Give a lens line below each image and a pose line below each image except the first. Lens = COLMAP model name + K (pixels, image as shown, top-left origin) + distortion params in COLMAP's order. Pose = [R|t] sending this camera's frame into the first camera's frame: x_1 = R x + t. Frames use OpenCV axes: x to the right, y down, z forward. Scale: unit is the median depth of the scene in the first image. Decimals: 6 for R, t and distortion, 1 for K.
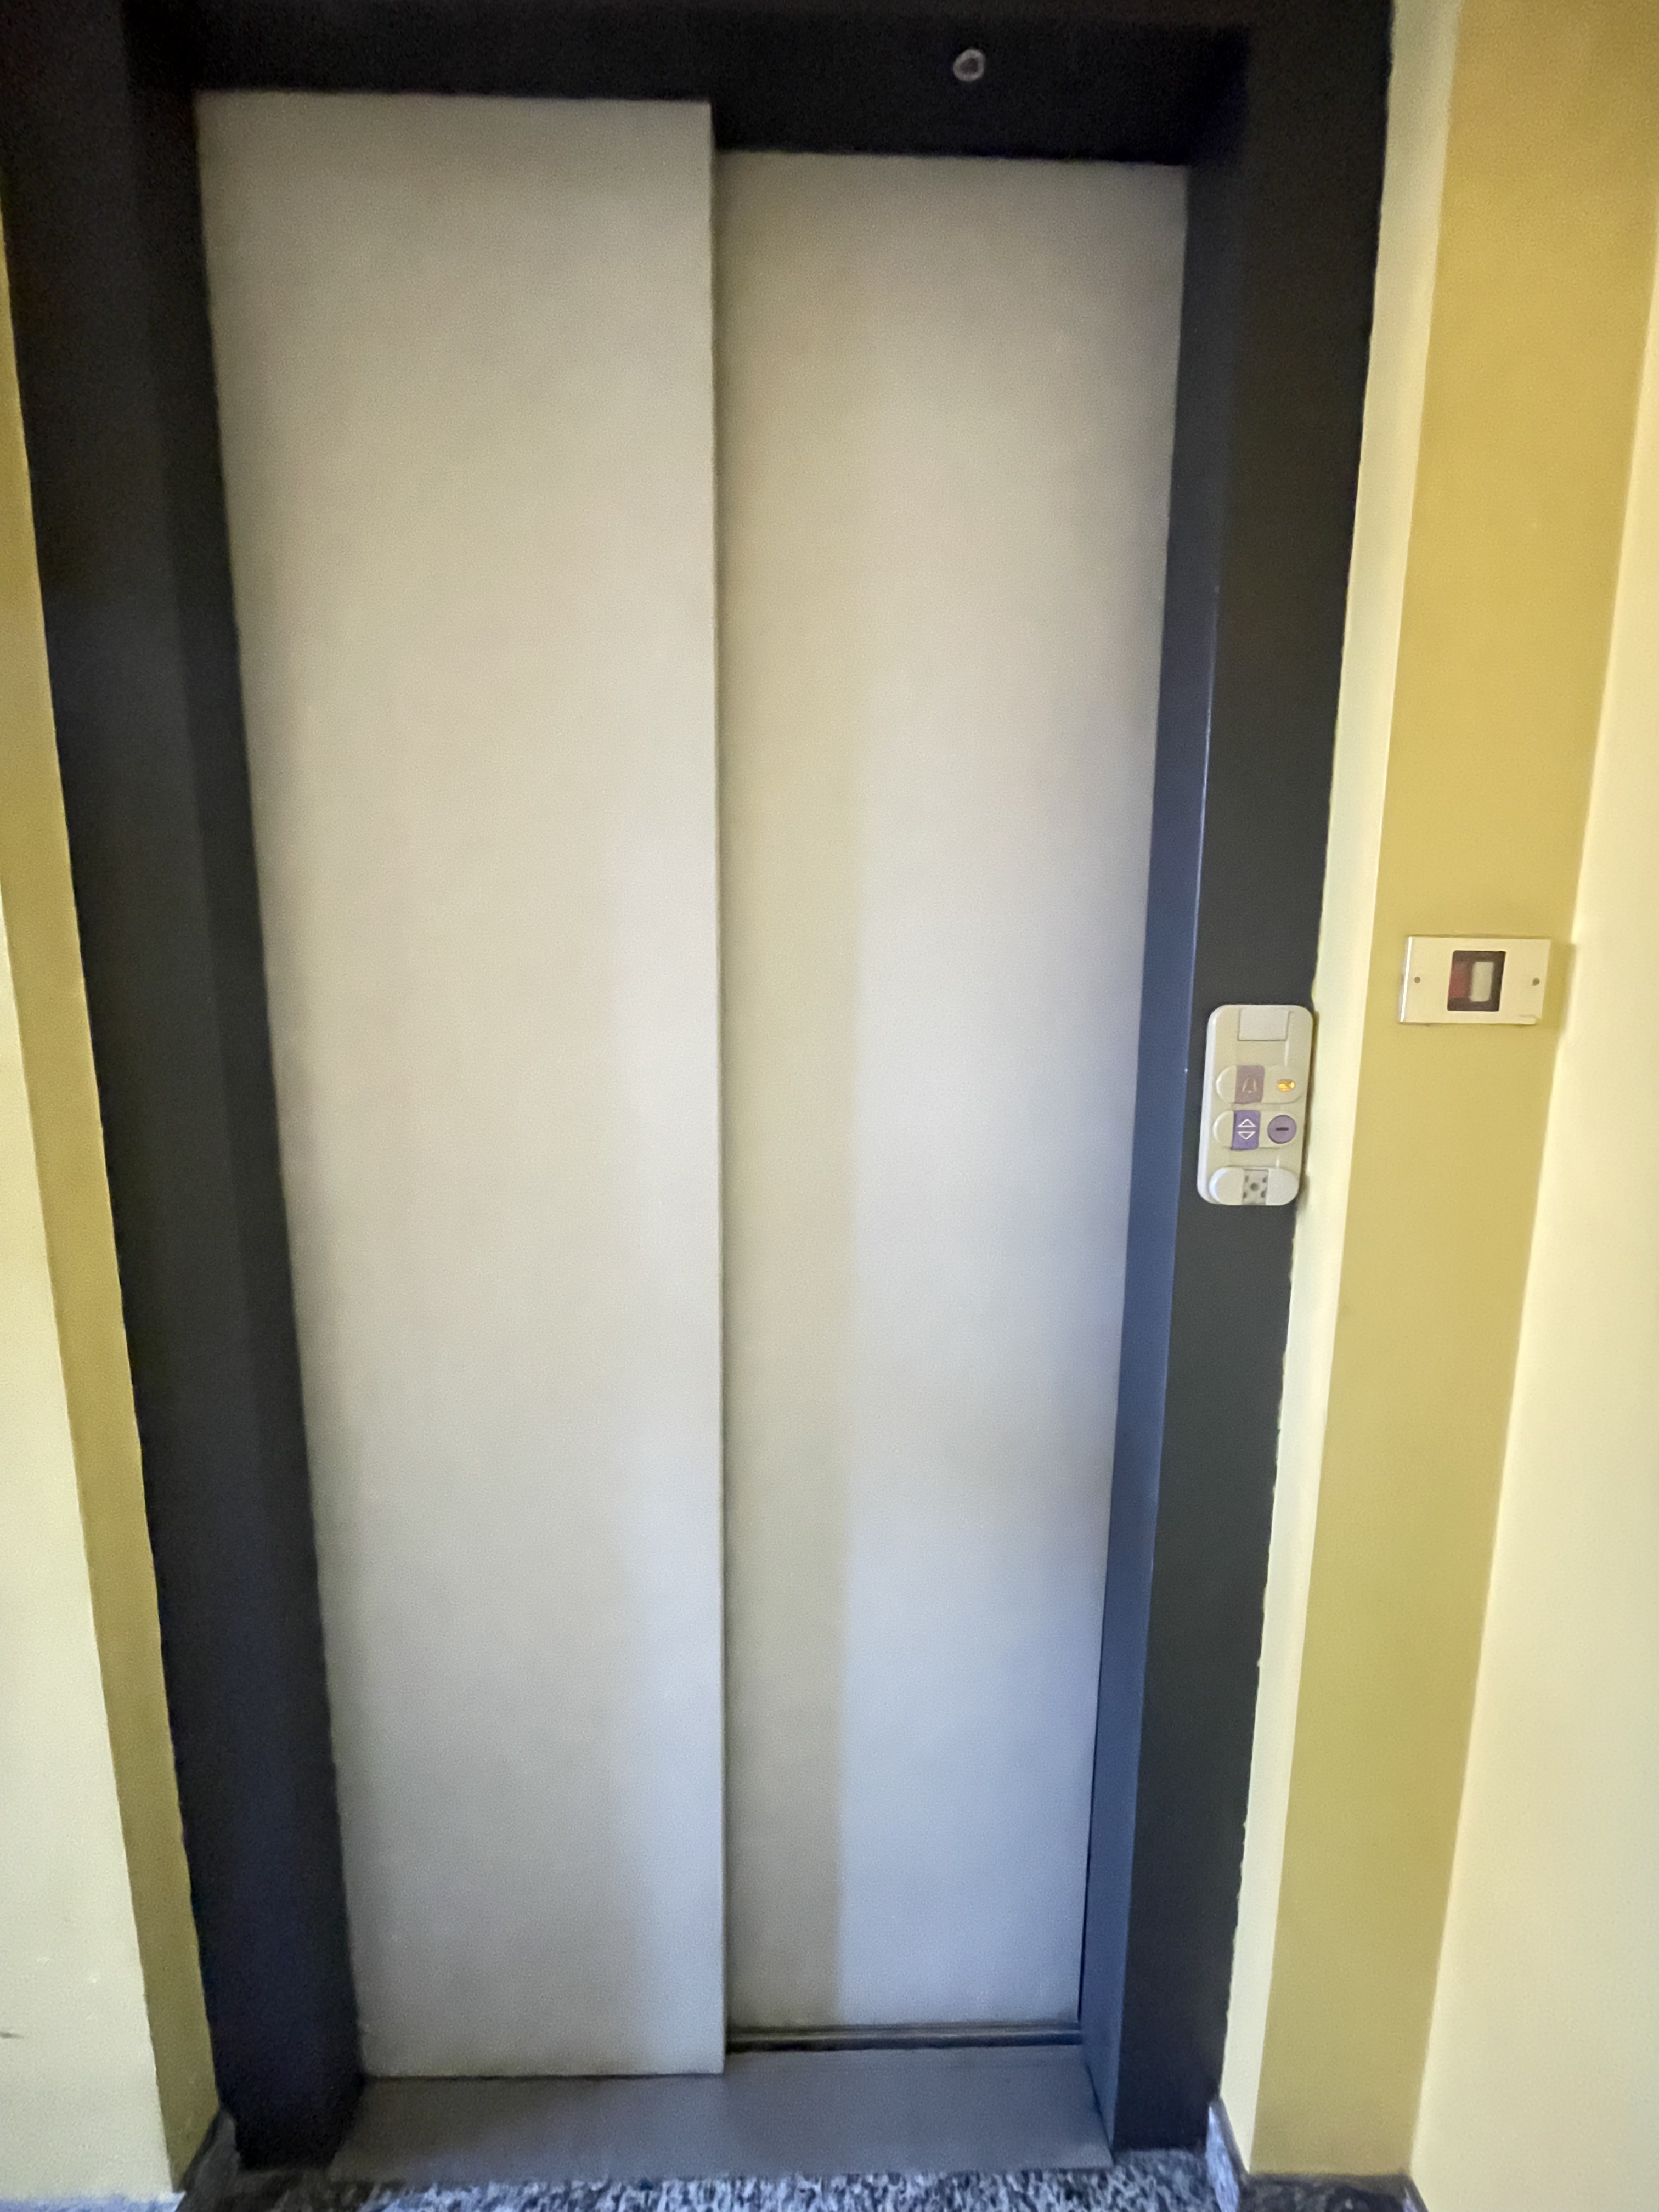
lens RADIAL K [[897.1, 0, 836.4], [0, 897.1, 1119.1], [0, 0, 1]] dist [-0.000610, 0.000032]
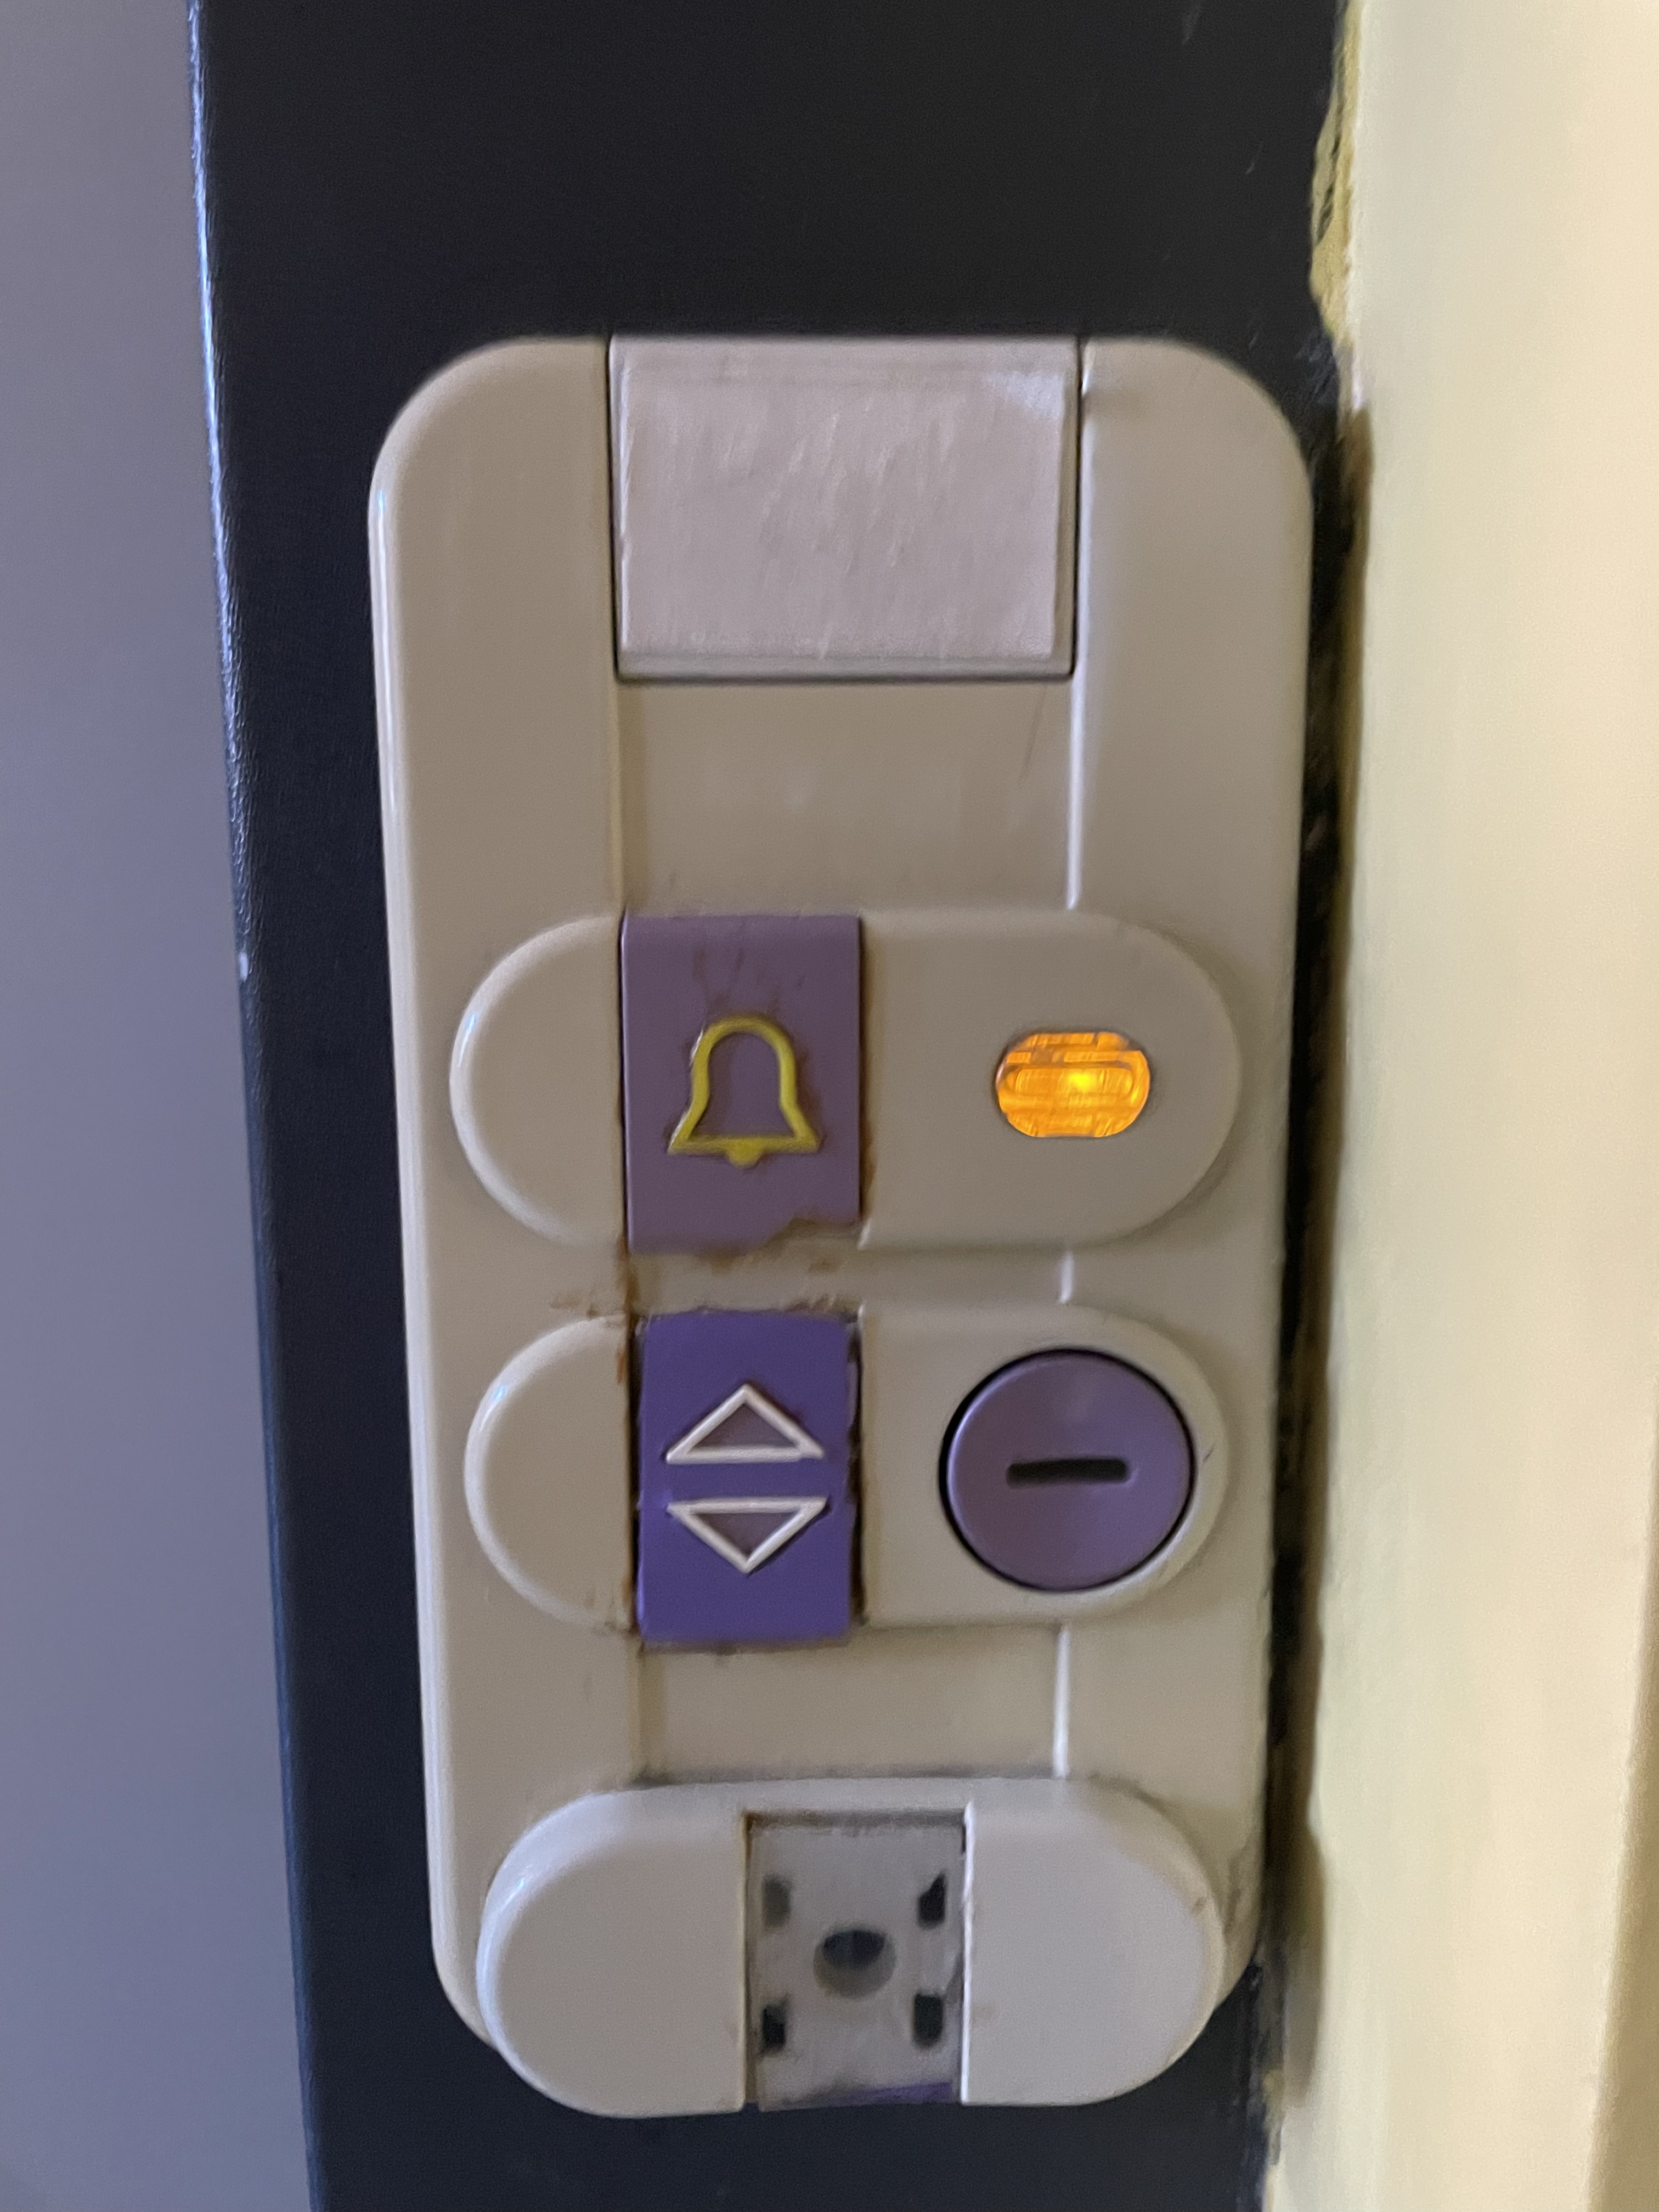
lens RADIAL K [[1660.5, 0, 824.9], [0, 1660.5, 1099.2], [0, 0, 1]] dist [0.009299, 0.000504]
pose [[0.999874, -0.013304, -0.008620, 0.466932], [0.013329, 0.999907, 0.002808, -0.036440], [0.008582, -0.002923, 0.999959, 0.786226]]
